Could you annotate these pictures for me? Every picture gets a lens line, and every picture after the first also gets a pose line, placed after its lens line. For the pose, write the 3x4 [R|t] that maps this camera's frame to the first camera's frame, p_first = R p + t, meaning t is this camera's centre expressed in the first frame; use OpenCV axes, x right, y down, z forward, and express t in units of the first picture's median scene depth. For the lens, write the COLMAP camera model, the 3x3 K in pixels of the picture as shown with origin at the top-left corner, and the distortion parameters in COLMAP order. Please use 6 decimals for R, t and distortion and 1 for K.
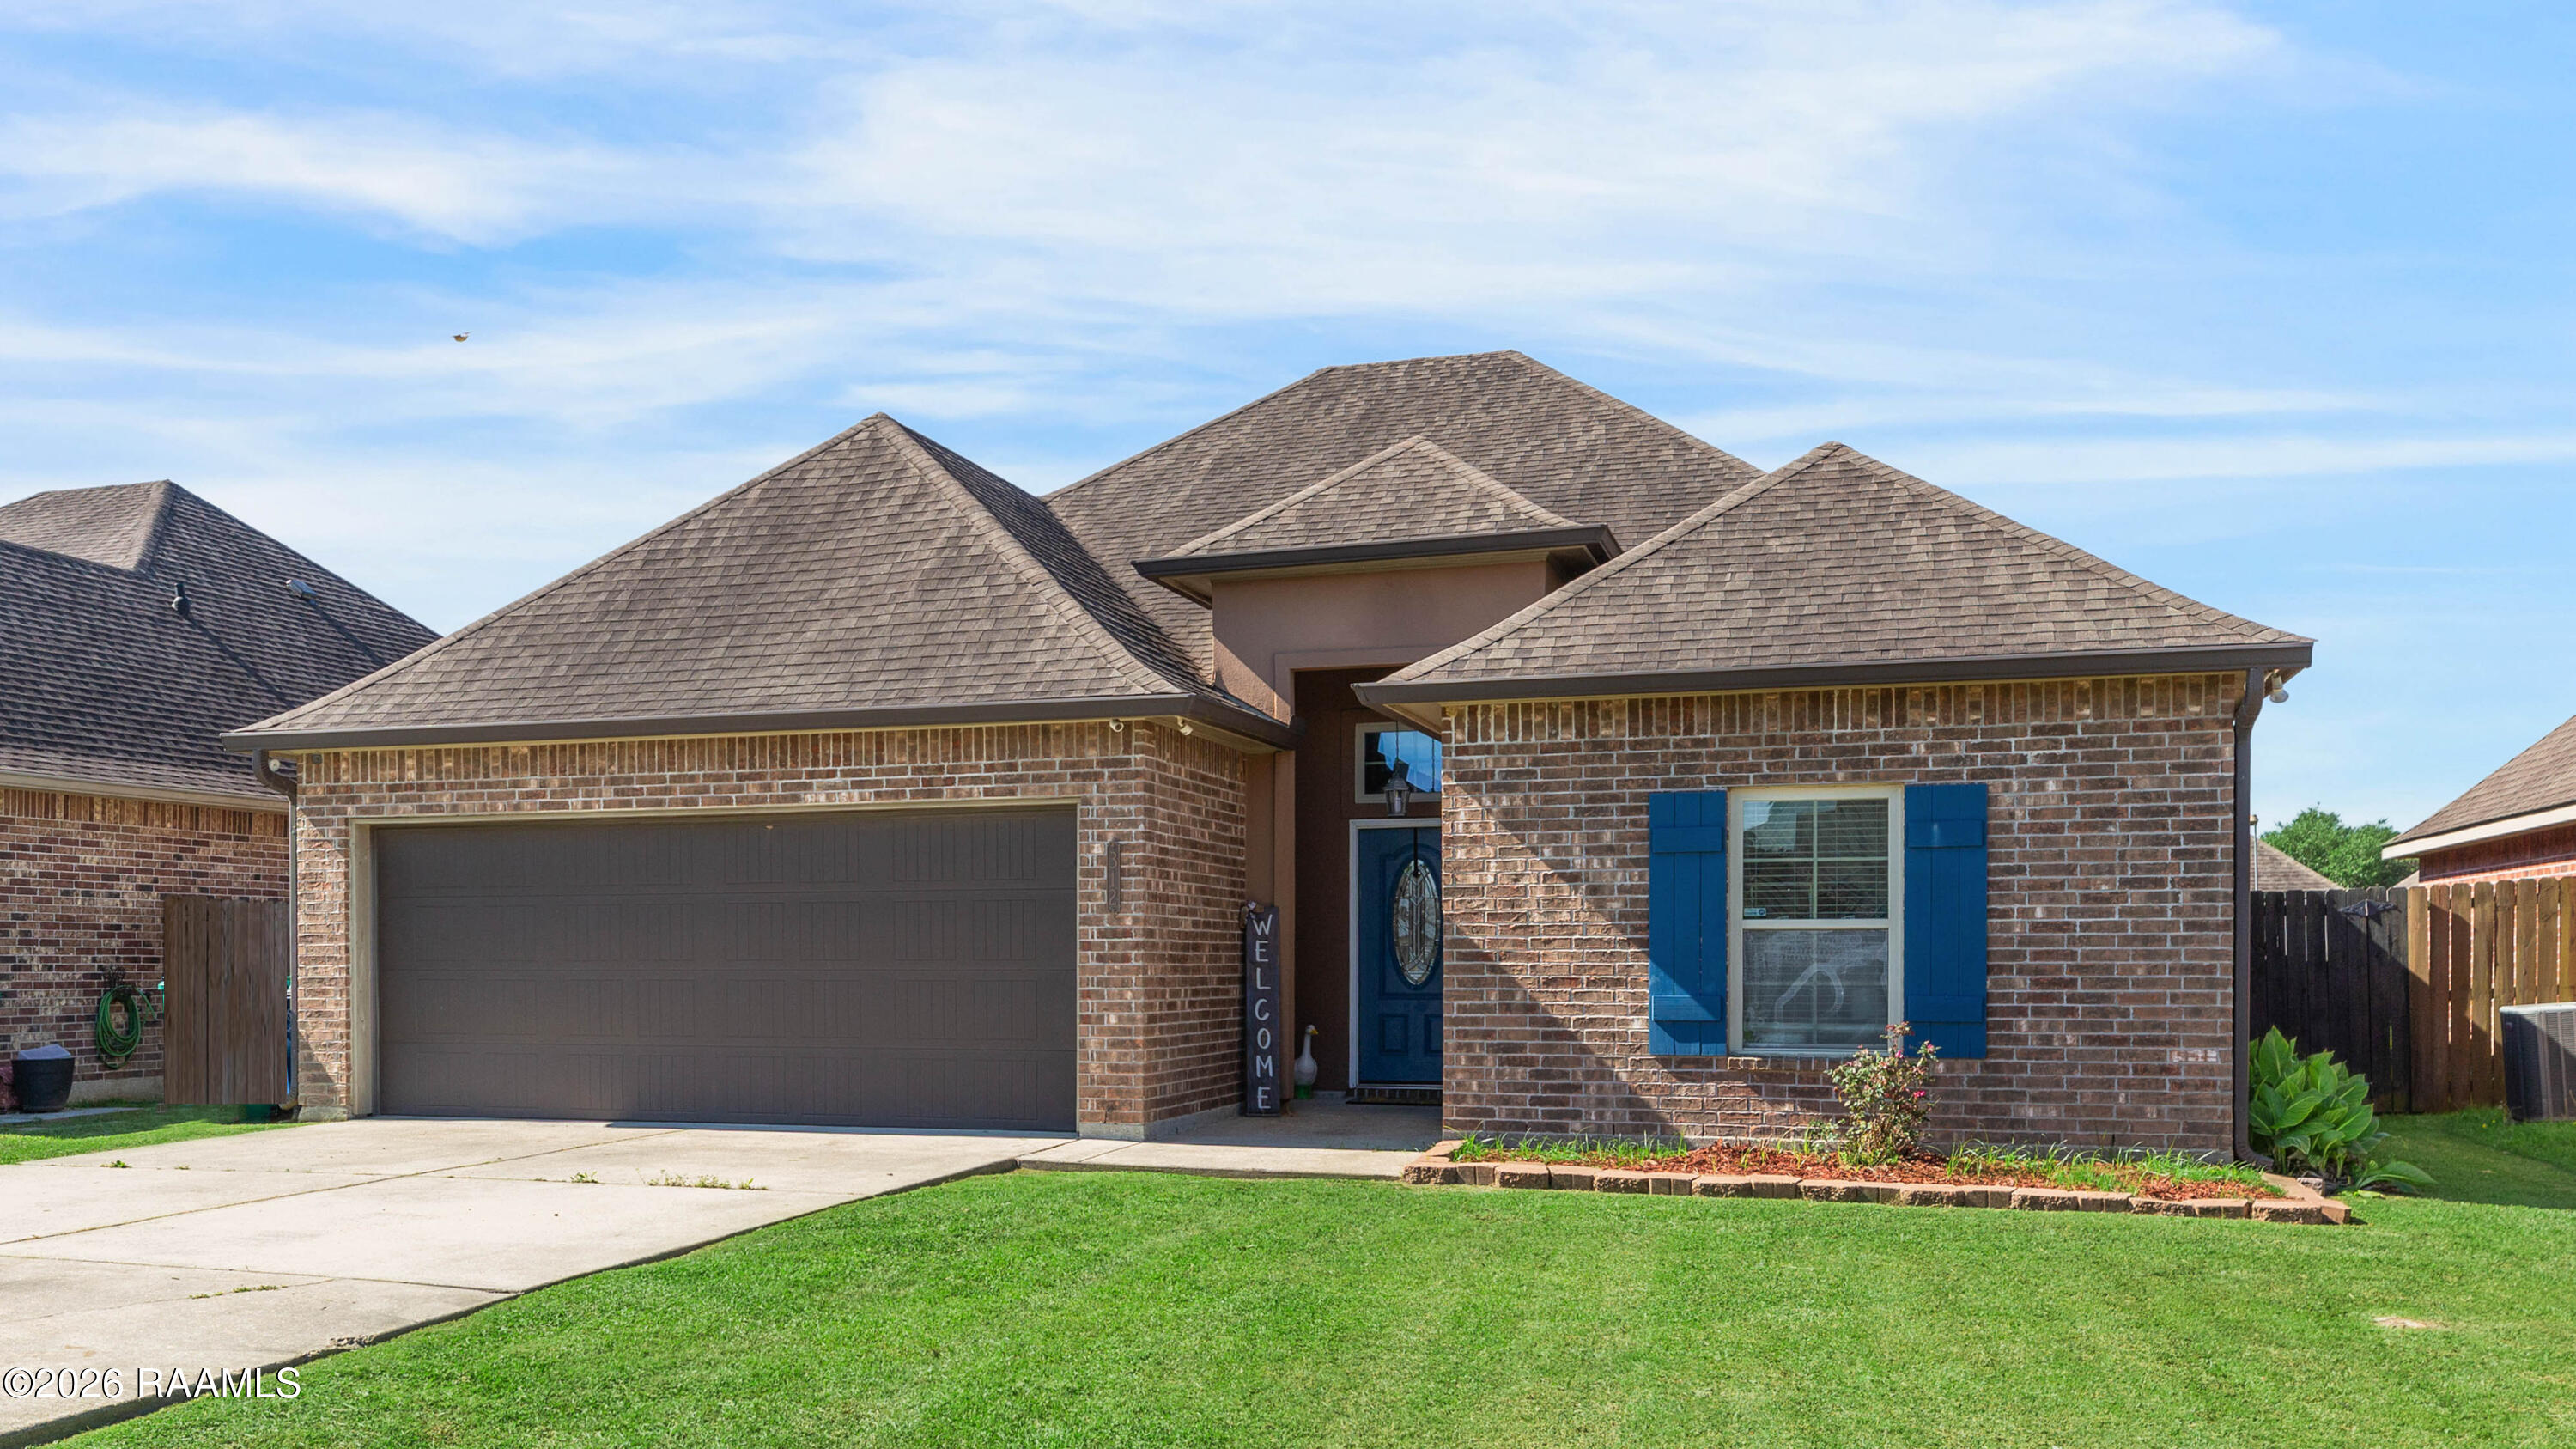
lens RADIAL K [[1706.3, 0, 1288.0], [0, 1706.3, 724.5], [0, 0, 1]] dist [-0.004308, -0.004901]
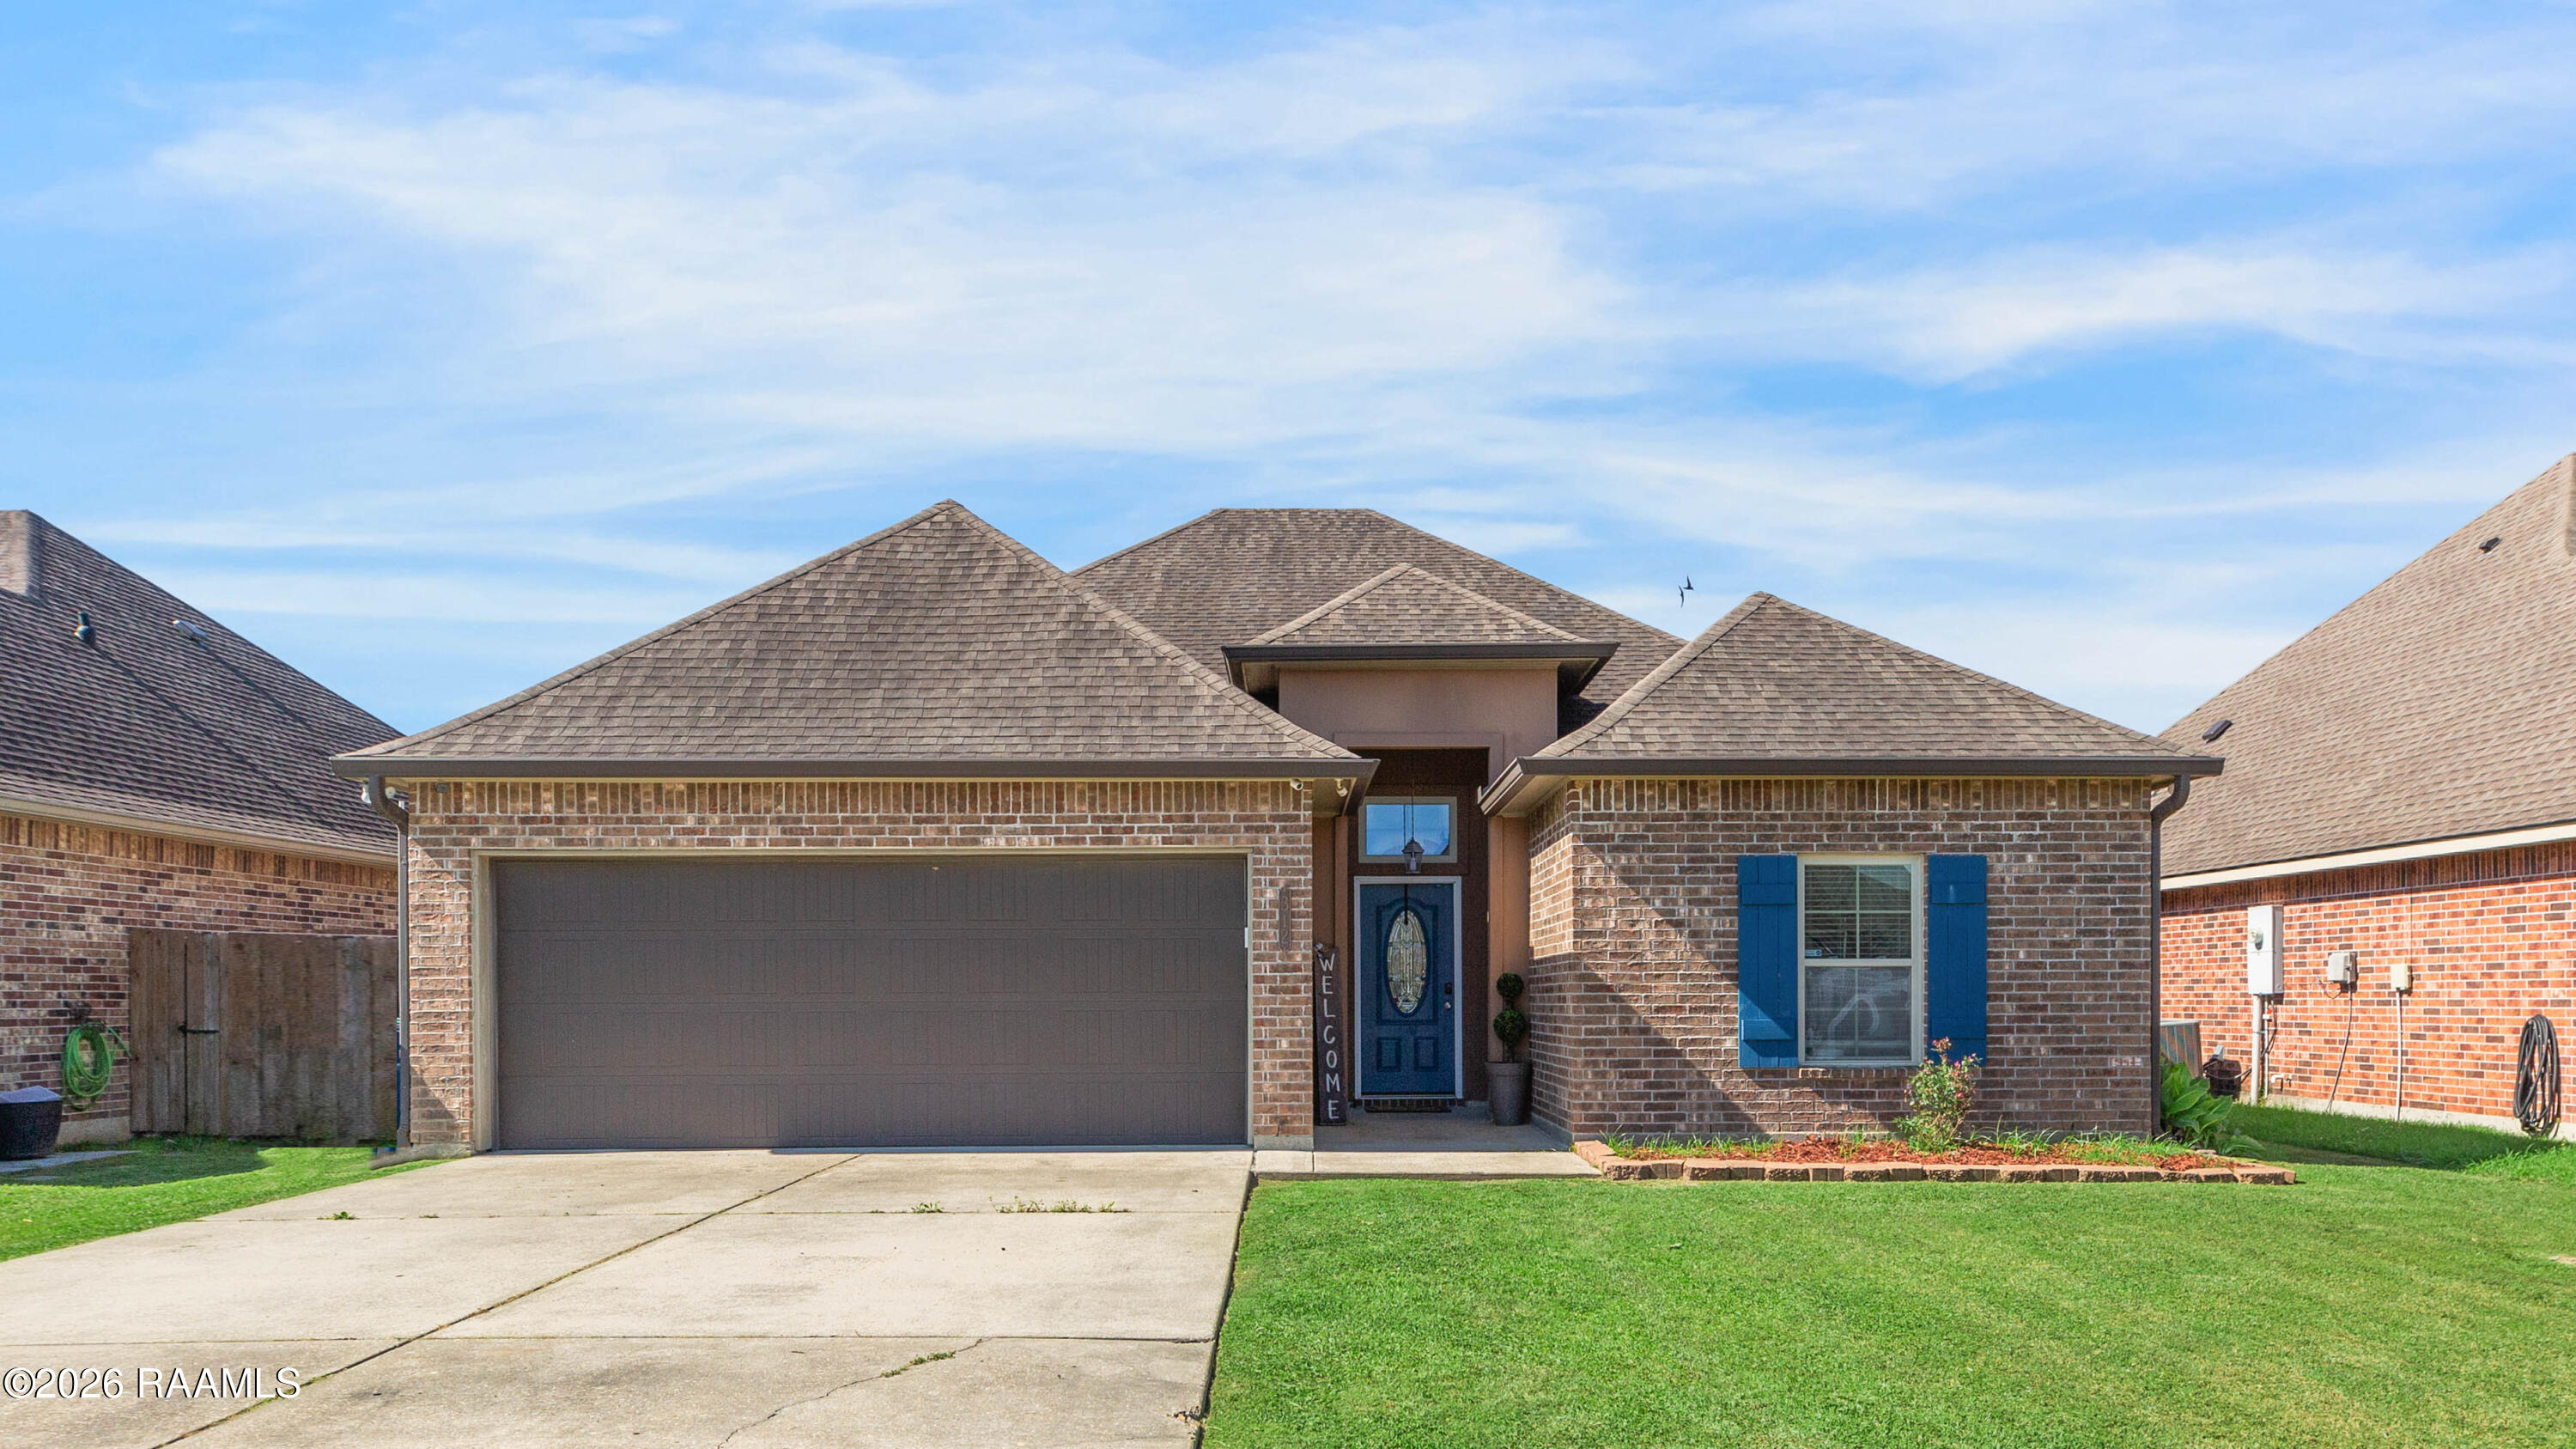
lens RADIAL K [[1306.1, 0, 1288.2], [0, 1306.1, 833.5], [0, 0, 1]] dist [-0.003210, 0.000949]
pose [[0.962507, 0.031755, 0.269393, -0.331183], [-0.035035, 0.999359, 0.007374, 0.026085], [-0.268986, -0.016536, 0.963002, 0.163428]]
